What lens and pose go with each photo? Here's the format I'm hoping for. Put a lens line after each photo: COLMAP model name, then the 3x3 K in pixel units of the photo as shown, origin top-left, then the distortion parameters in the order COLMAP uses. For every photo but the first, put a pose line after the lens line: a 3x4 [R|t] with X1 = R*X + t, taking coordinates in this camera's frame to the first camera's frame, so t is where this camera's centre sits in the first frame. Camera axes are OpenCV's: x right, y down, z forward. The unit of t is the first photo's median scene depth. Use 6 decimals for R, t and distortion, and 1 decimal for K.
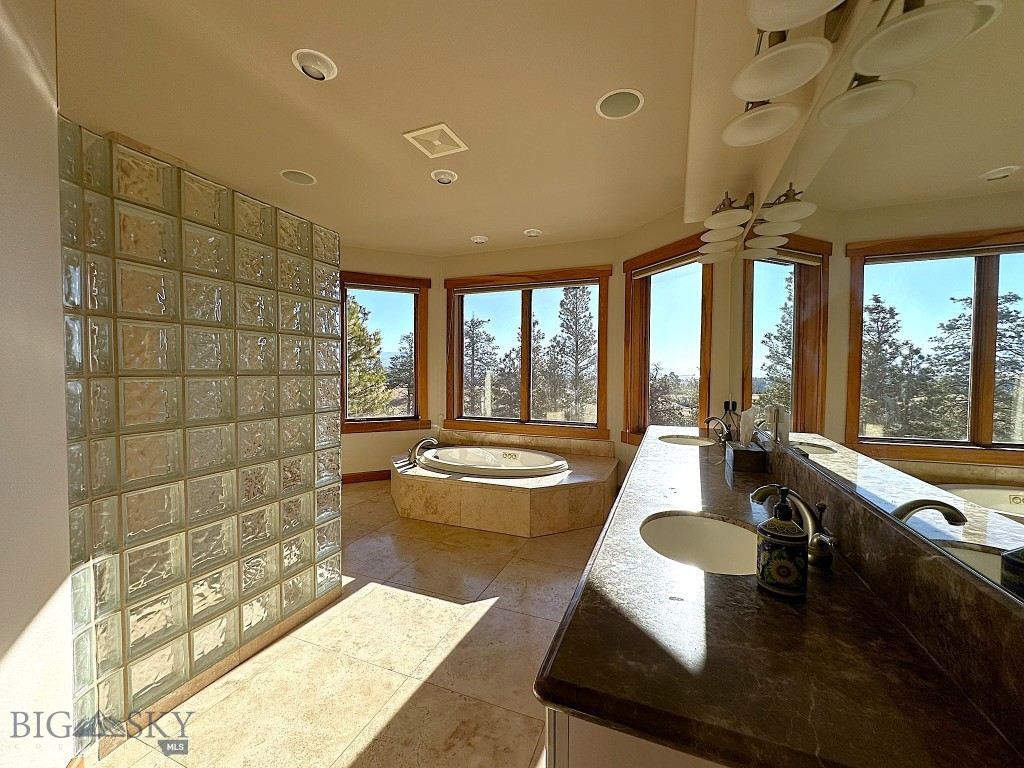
lens RADIAL K [[409.4, 0, 510.7], [0, 409.4, 386.0], [0, 0, 1]] dist [-0.000934, -0.000081]
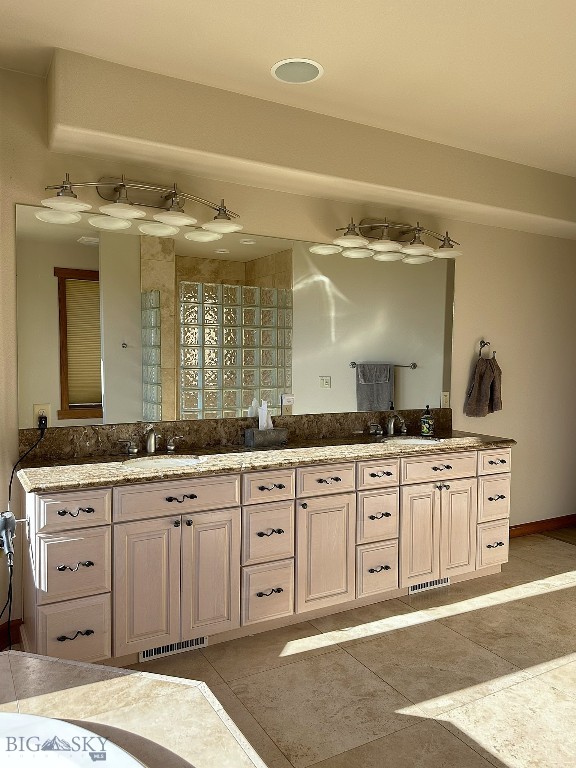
lens RADIAL K [[582.1, 0, 288.0], [0, 582.1, 384.0], [0, 0, 1]] dist [0.031876, -0.003530]
pose [[-0.778578, -0.041749, 0.626157, -0.372993], [0.008757, 0.996965, 0.077361, -0.090840], [-0.627486, 0.065715, -0.775850, 1.401376]]
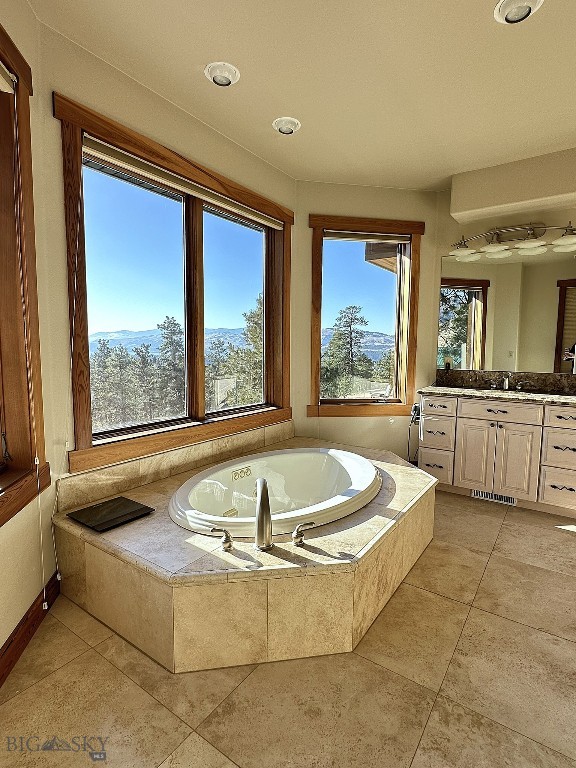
lens RADIAL K [[400.2, 0, 288.0], [0, 400.2, 384.0], [0, 0, 1]] dist [-0.001025, -0.000155]
pose [[0.218523, -0.096880, 0.971011, -0.816779], [0.017034, 0.995287, 0.095469, -0.033293], [-0.975683, -0.004322, 0.219144, 1.140206]]
